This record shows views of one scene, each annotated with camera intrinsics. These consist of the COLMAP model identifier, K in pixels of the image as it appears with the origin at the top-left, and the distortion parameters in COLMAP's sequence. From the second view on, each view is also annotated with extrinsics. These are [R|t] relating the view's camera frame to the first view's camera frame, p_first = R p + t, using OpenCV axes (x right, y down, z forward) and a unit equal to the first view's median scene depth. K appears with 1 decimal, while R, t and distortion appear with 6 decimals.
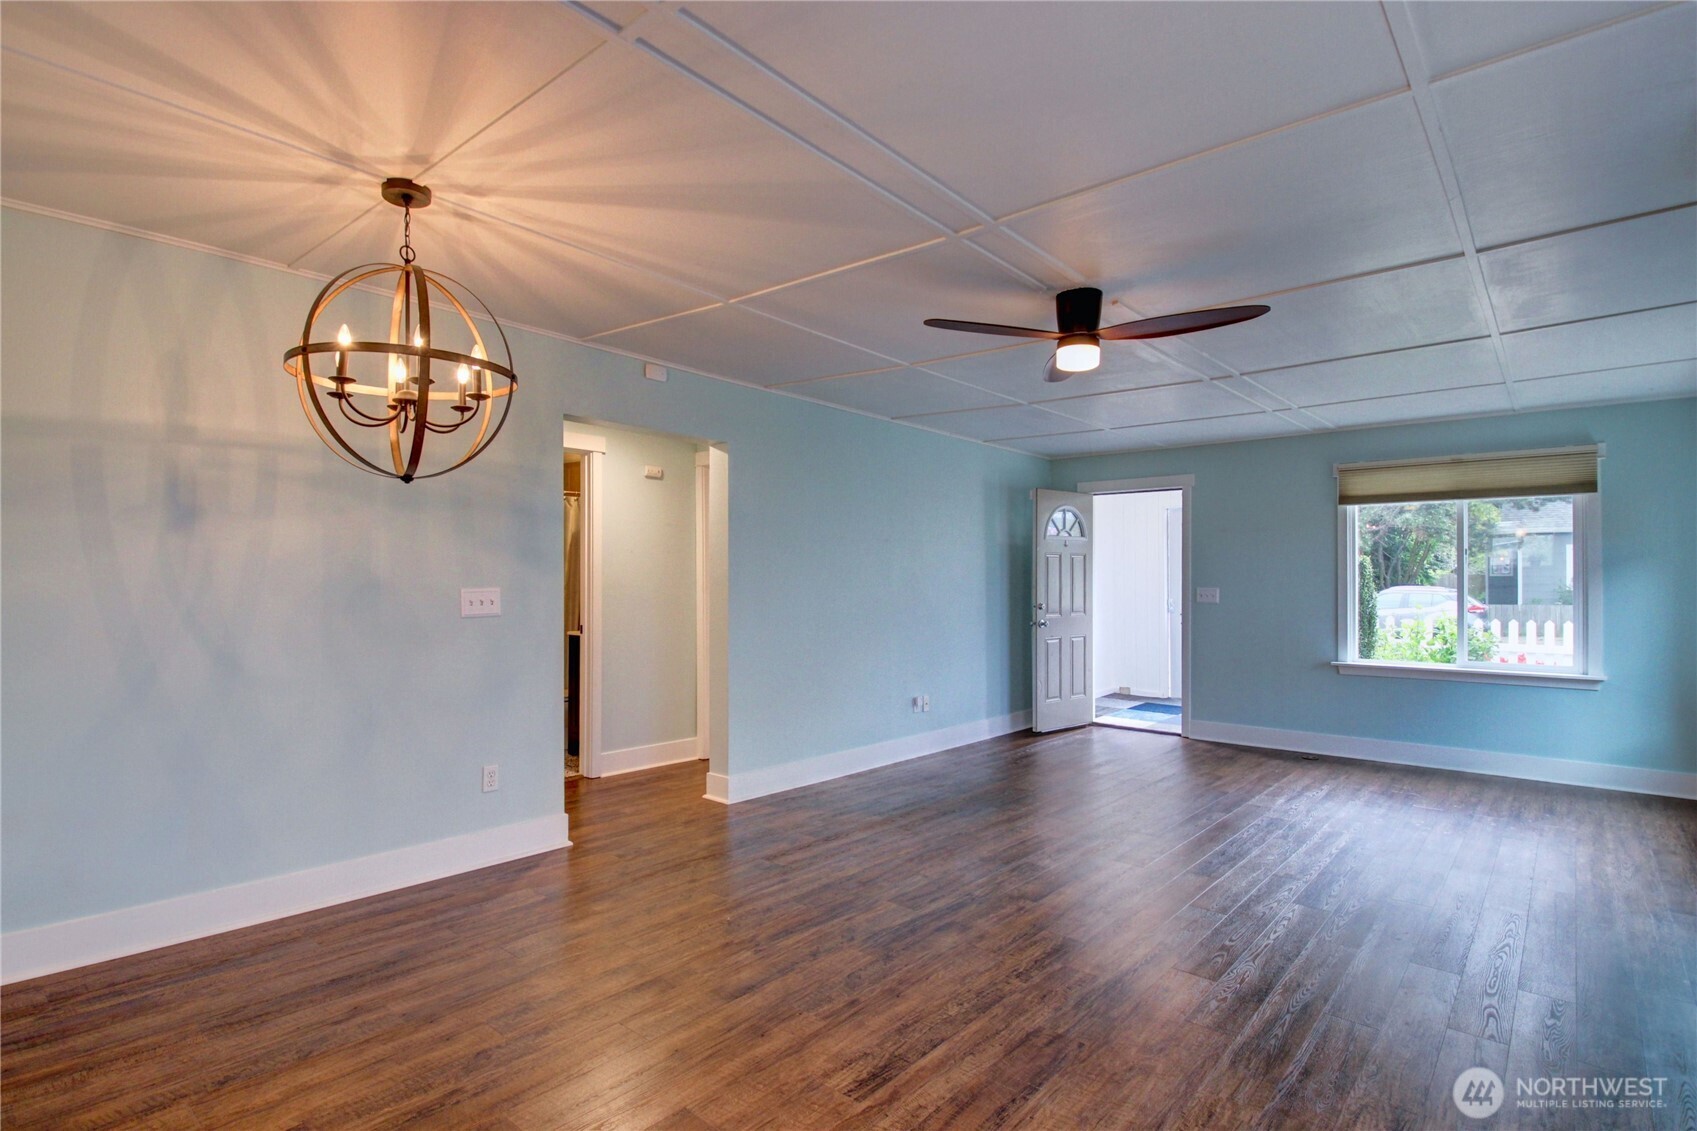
lens RADIAL K [[829.3, 0, 854.1], [0, 829.3, 575.6], [0, 0, 1]] dist [-0.012476, -0.000760]
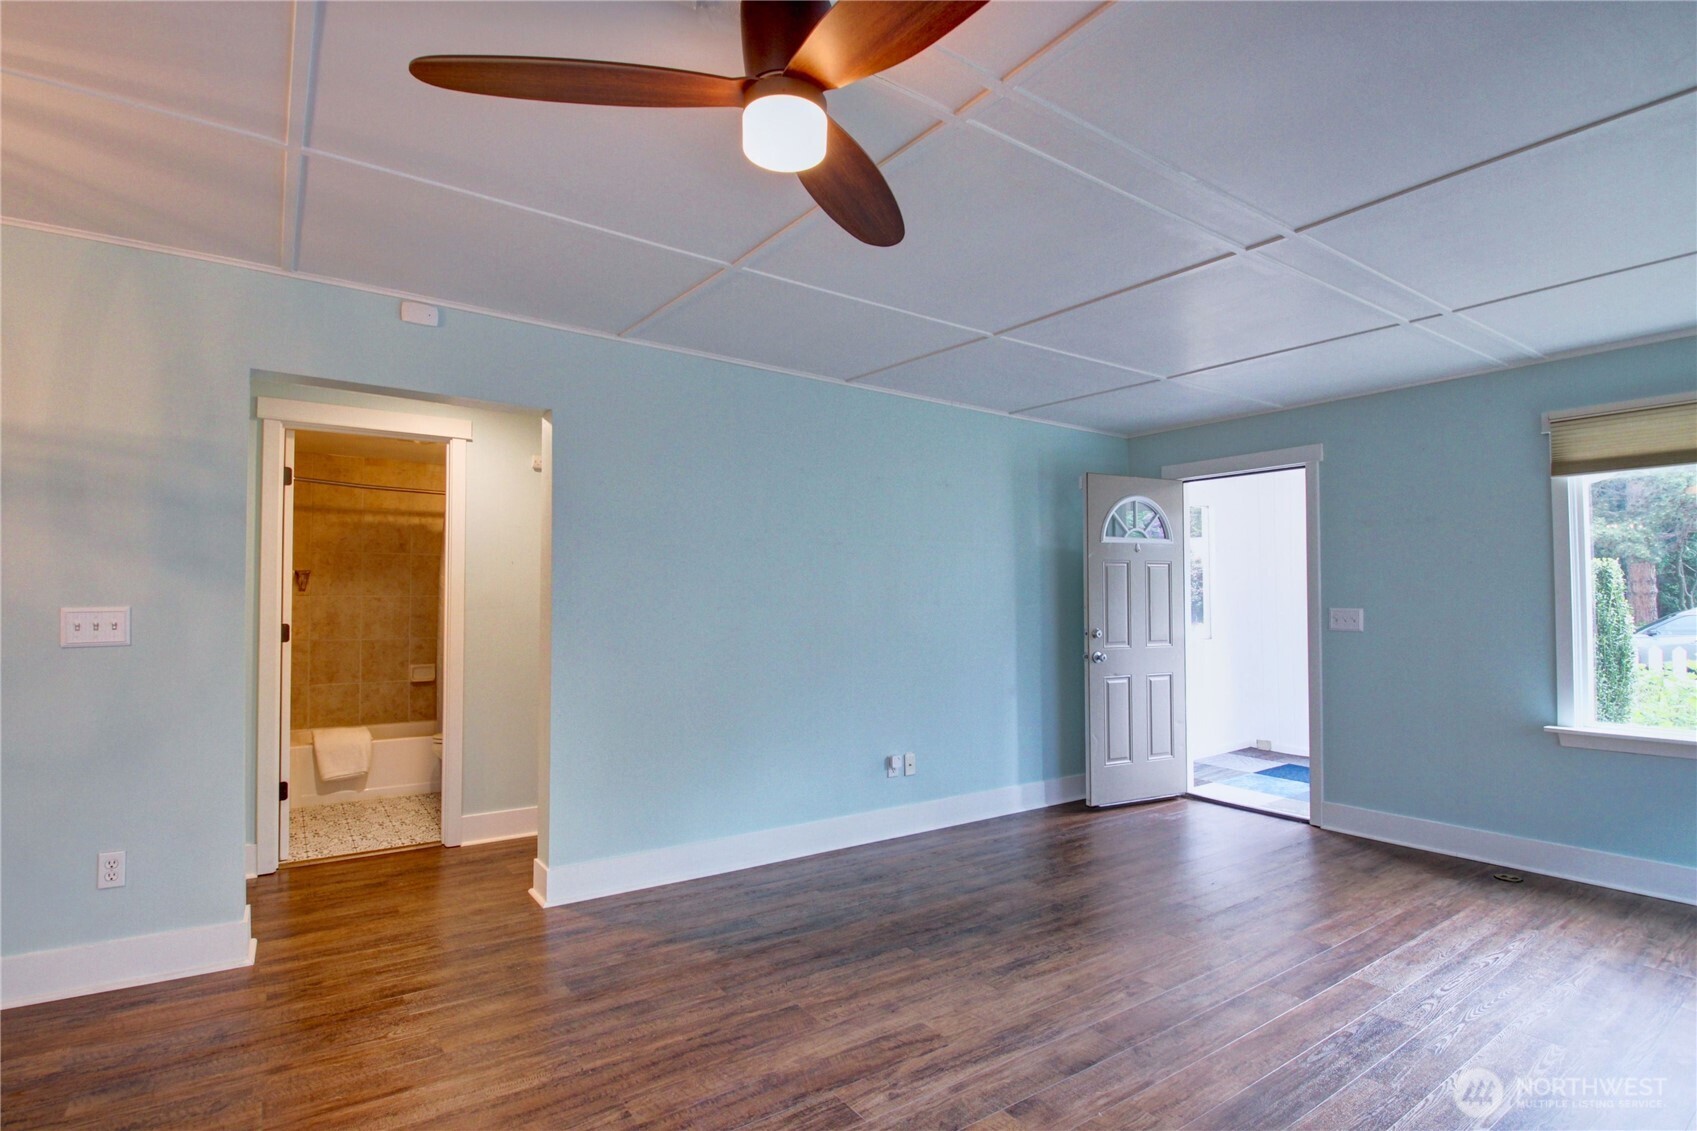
lens RADIAL K [[814.0, 0, 867.9], [0, 814.0, 570.8], [0, 0, 1]] dist [-0.005310, -0.016881]
pose [[0.972407, -0.009652, -0.233091, 0.220938], [0.002454, 0.999512, -0.031152, 0.004276], [0.233278, 0.029720, 0.971956, 0.282762]]
